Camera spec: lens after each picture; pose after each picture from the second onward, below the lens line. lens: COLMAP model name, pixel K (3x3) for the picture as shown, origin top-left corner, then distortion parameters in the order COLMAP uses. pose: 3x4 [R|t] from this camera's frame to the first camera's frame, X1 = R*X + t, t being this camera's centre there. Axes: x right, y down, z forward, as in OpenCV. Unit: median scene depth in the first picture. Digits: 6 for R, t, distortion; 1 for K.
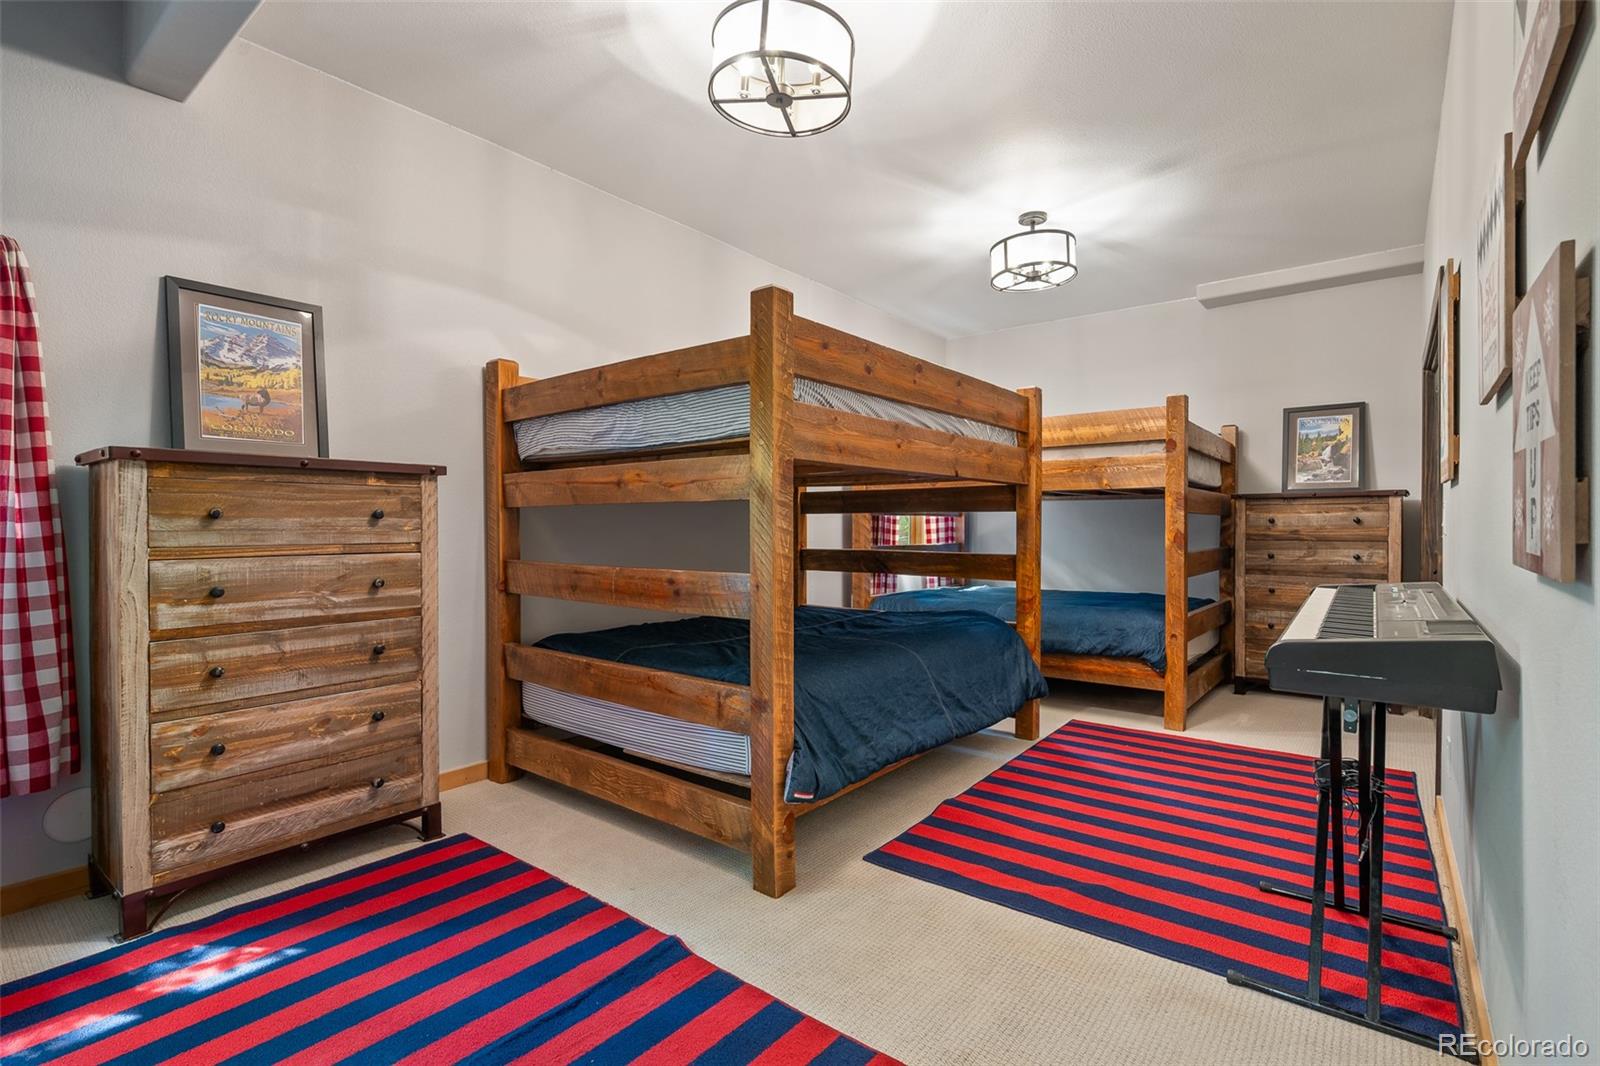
lens RADIAL K [[739.7, 0, 794.1], [0, 739.7, 529.4], [0, 0, 1]] dist [-0.001794, -0.000042]
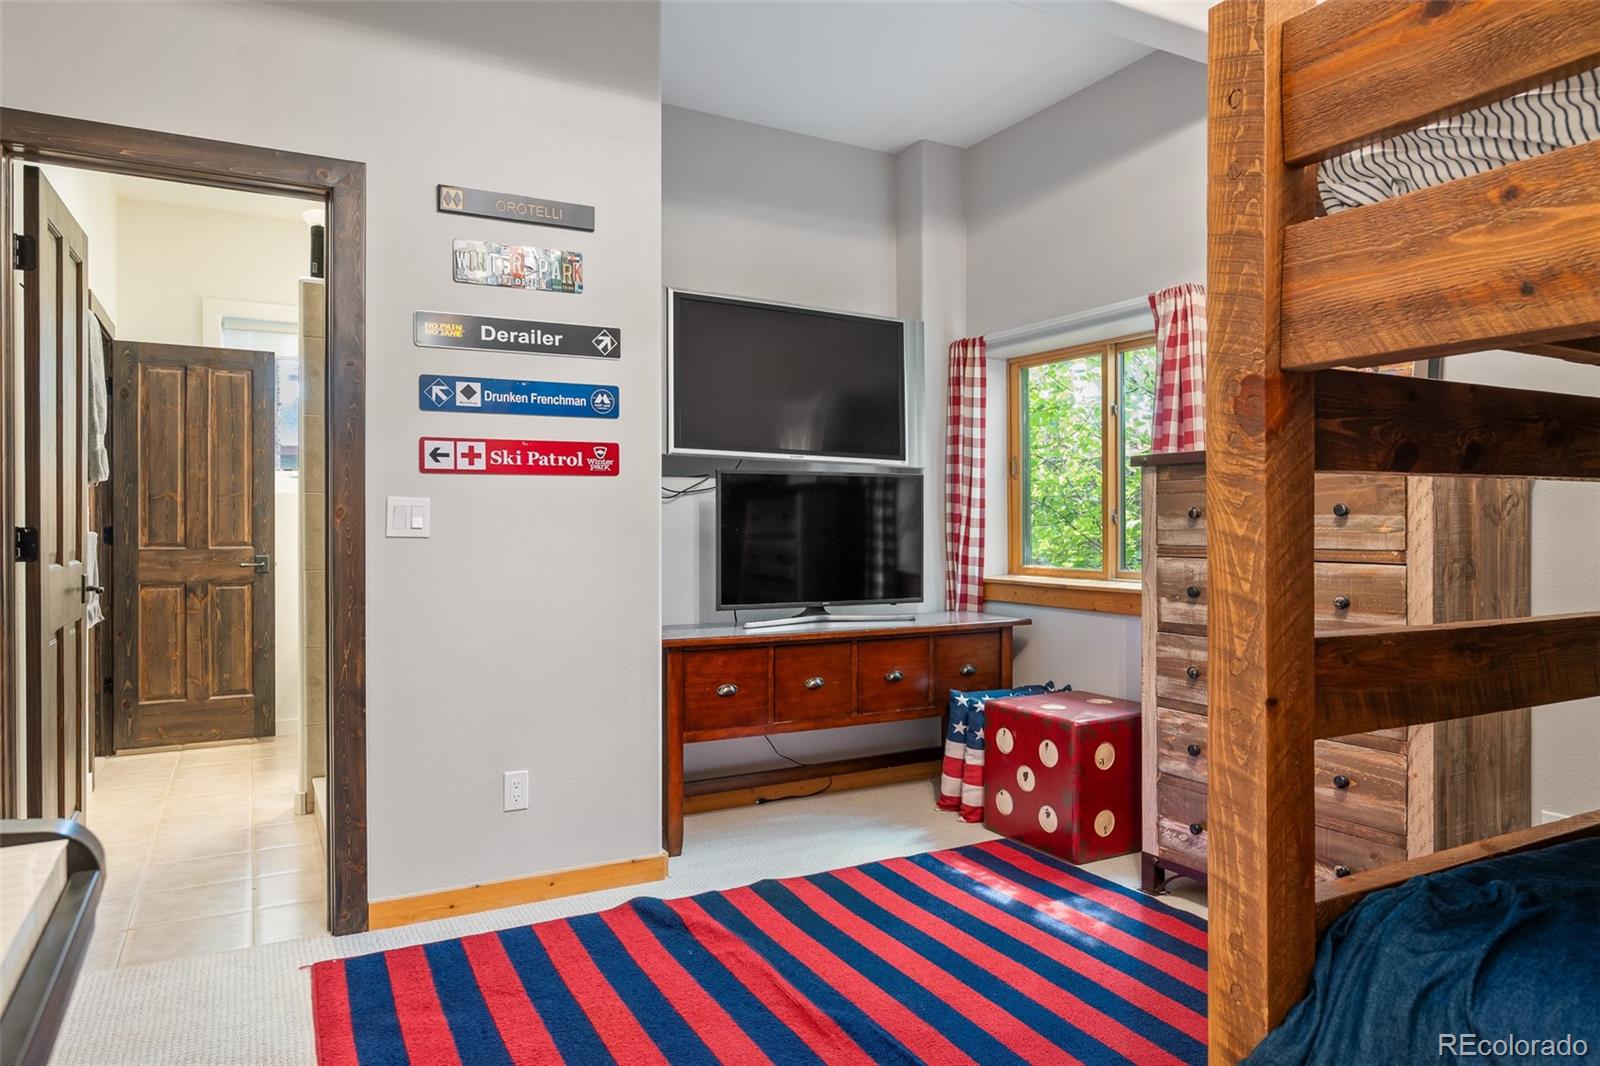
lens RADIAL K [[1012.7, 0, 798.0], [0, 1012.7, 532.6], [0, 0, 1]] dist [0.008467, 0.001884]
pose [[-0.384417, 0.009780, -0.923108, 0.693052], [-0.003281, 0.999923, 0.011960, -0.009875], [0.923154, 0.007627, -0.384355, 1.046525]]
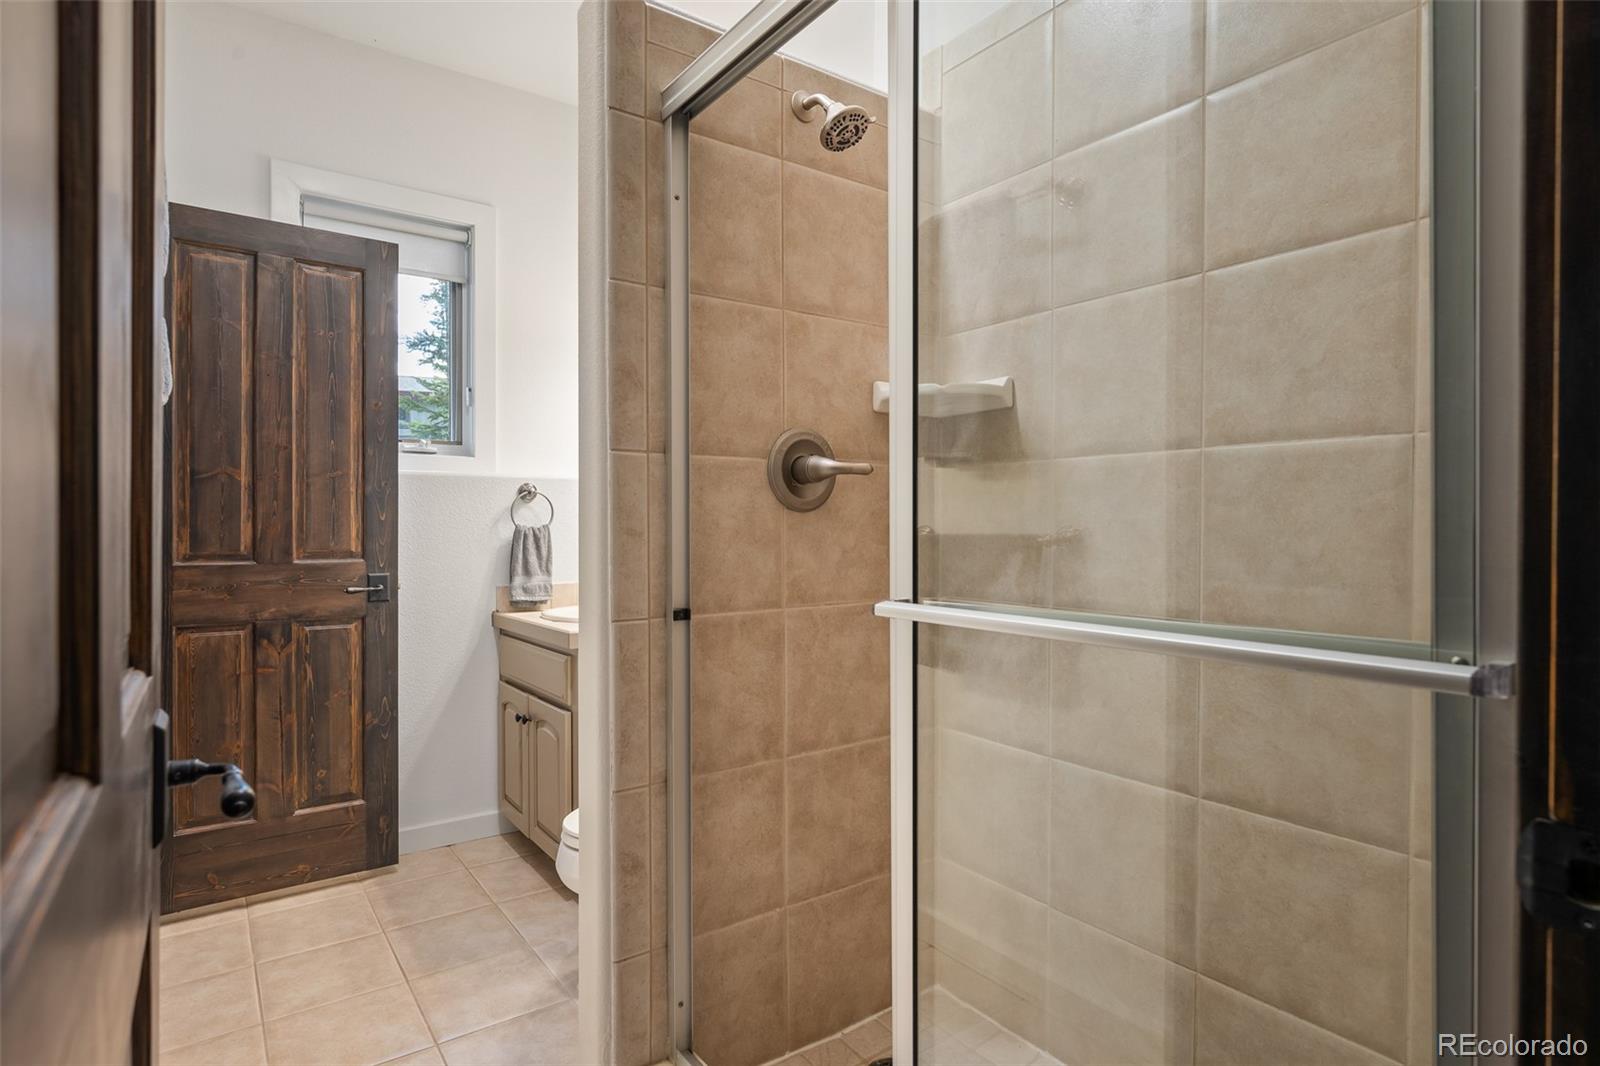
lens RADIAL K [[855.2, 0, 795.8], [0, 855.2, 531.8], [0, 0, 1]] dist [-0.005590, -0.000534]
pose [[-0.272825, 0.009315, -0.962019, 0.433492], [-0.005214, 0.999924, 0.011161, -0.006217], [0.962050, 0.008061, -0.272755, 0.612759]]
